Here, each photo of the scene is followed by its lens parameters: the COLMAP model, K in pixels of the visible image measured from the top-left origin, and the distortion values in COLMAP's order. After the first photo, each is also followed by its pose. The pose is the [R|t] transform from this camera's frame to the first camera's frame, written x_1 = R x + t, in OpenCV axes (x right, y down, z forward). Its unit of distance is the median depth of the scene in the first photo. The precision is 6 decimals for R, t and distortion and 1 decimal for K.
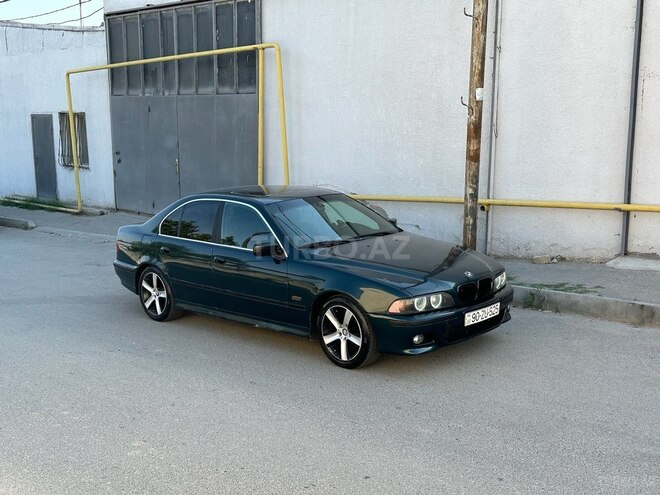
lens RADIAL K [[769.5, 0, 330.0], [0, 769.5, 247.5], [0, 0, 1]] dist [0.123690, -0.022409]
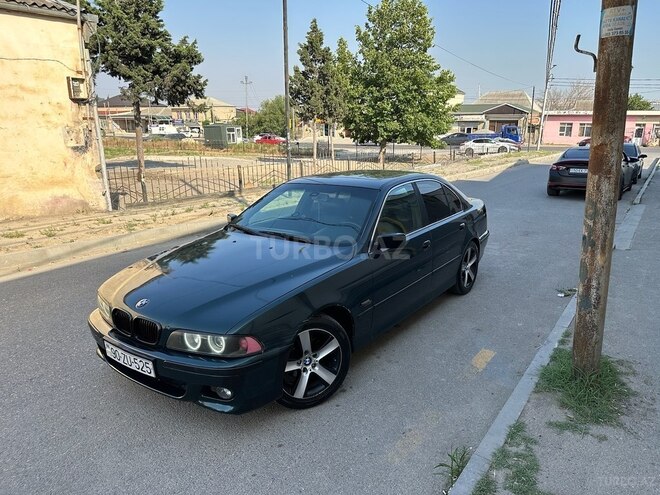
lens RADIAL K [[463.8, 0, 330.0], [0, 463.8, 247.5], [0, 0, 1]] dist [0.049557, -0.065882]
pose [[0.158370, 0.263816, -0.951483, 0.436554], [-0.159518, 0.957822, 0.239023, -0.105974], [0.974409, 0.113925, 0.193773, 0.766171]]
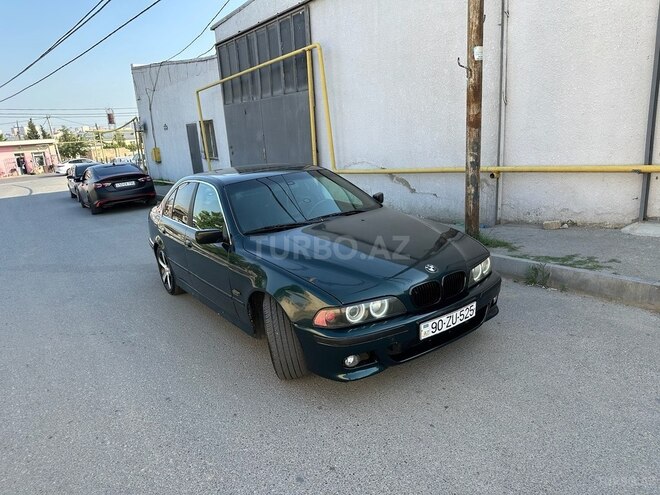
lens RADIAL K [[463.8, 0, 330.0], [0, 463.8, 247.5], [0, 0, 1]] dist [0.049557, -0.065882]
pose [[0.978869, -0.014396, -0.203979, 0.124390], [0.033374, 0.995391, 0.089905, -0.020937], [0.201744, -0.094813, 0.974838, 0.378998]]
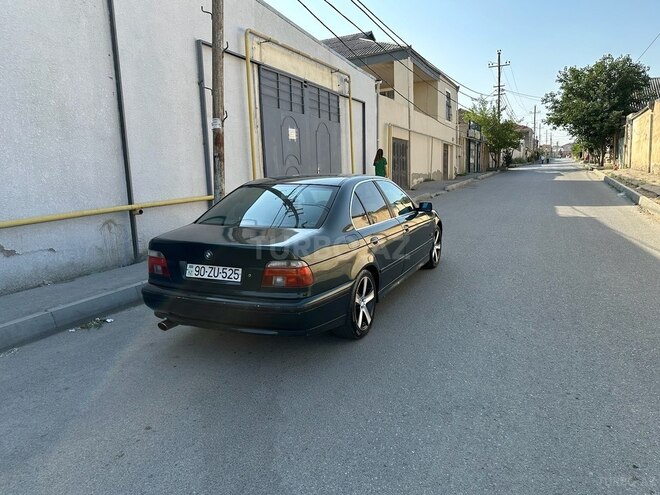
lens RADIAL K [[467.6, 0, 330.0], [0, 467.6, 247.5], [0, 0, 1]] dist [0.067304, -0.097291]
pose [[-0.332071, -0.119117, 0.935703, -0.609253], [0.194727, 0.961969, 0.191567, -0.087920], [-0.922936, 0.245820, -0.296247, 1.072066]]
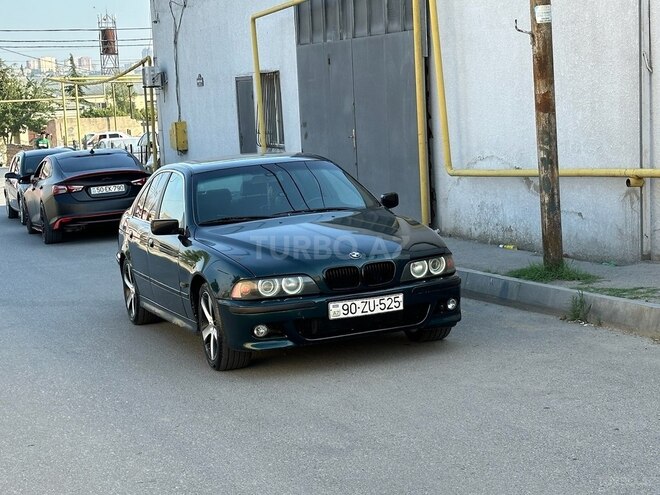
lens RADIAL K [[1321.3, 0, 337.7], [0, 1321.3, 249.8], [0, 0, 1]] dist [0.134055, 0.081508]
pose [[0.899079, 0.006225, -0.437742, 0.524008], [-0.019887, 0.999447, -0.026634, 0.046027], [0.437335, 0.032651, 0.898706, -0.134661]]
